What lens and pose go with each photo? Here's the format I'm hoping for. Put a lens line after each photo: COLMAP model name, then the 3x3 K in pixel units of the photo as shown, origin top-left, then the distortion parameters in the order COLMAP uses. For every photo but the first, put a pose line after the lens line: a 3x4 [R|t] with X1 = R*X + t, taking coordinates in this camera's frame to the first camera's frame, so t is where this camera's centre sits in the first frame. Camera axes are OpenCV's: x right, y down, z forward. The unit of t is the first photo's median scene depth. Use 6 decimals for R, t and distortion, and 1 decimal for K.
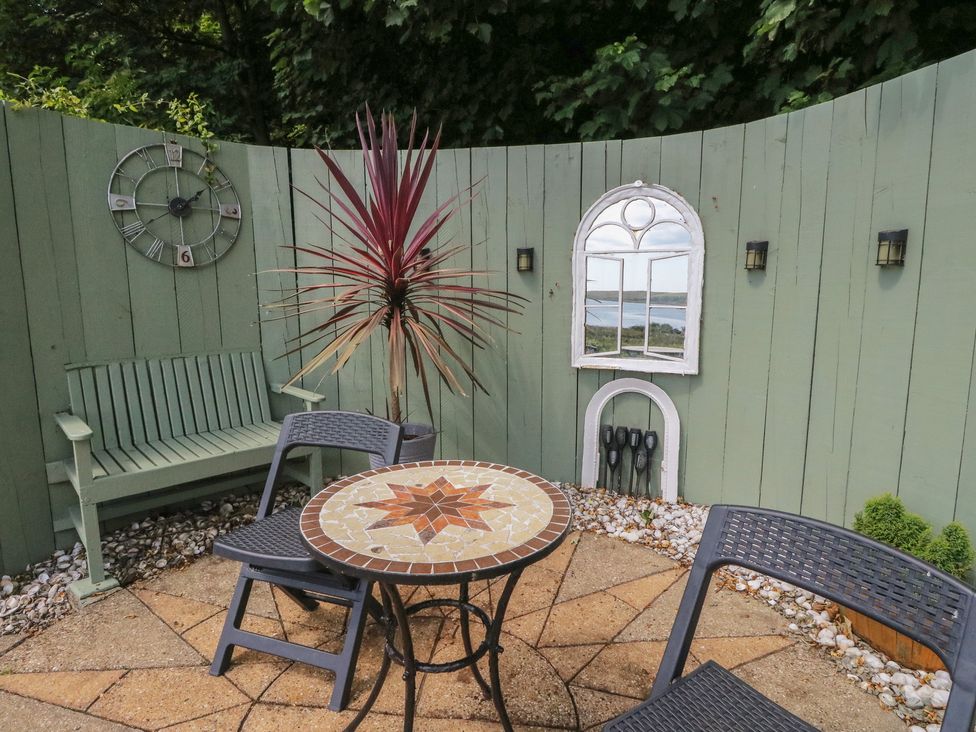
lens RADIAL K [[511.5, 0, 490.6], [0, 511.5, 364.7], [0, 0, 1]] dist [0.012376, -0.015111]
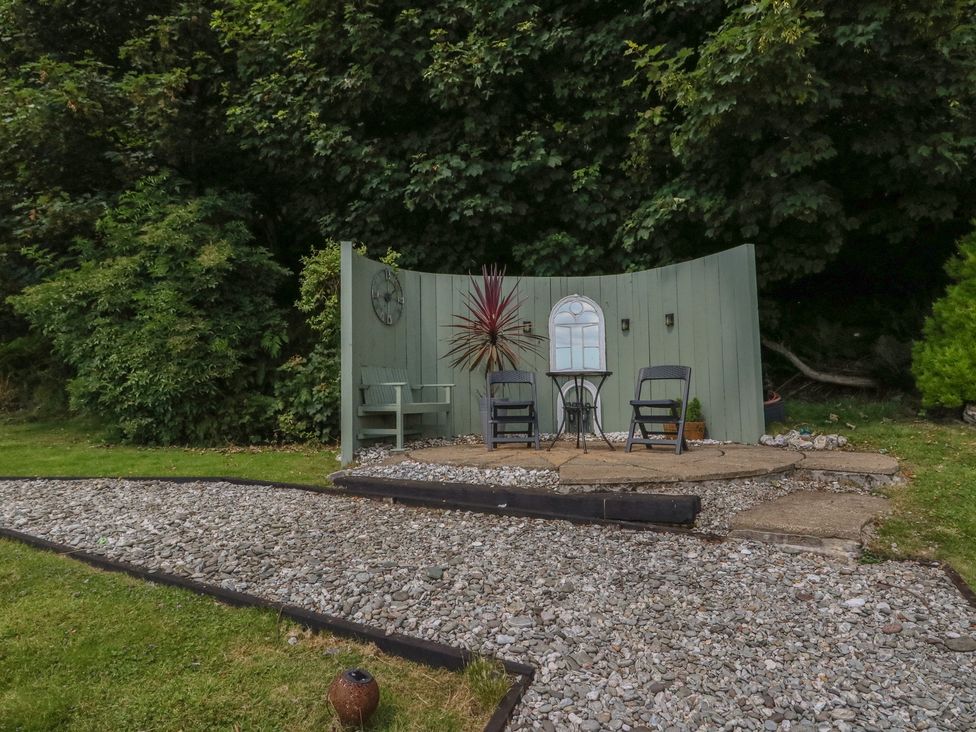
lens RADIAL K [[511.5, 0, 490.6], [0, 511.5, 364.7], [0, 0, 1]] dist [0.012376, -0.015111]
pose [[0.960097, 0.000841, 0.279667, -0.765422], [0.053308, 0.981110, -0.185960, 0.386251], [-0.274540, 0.193448, 0.941916, -1.072360]]
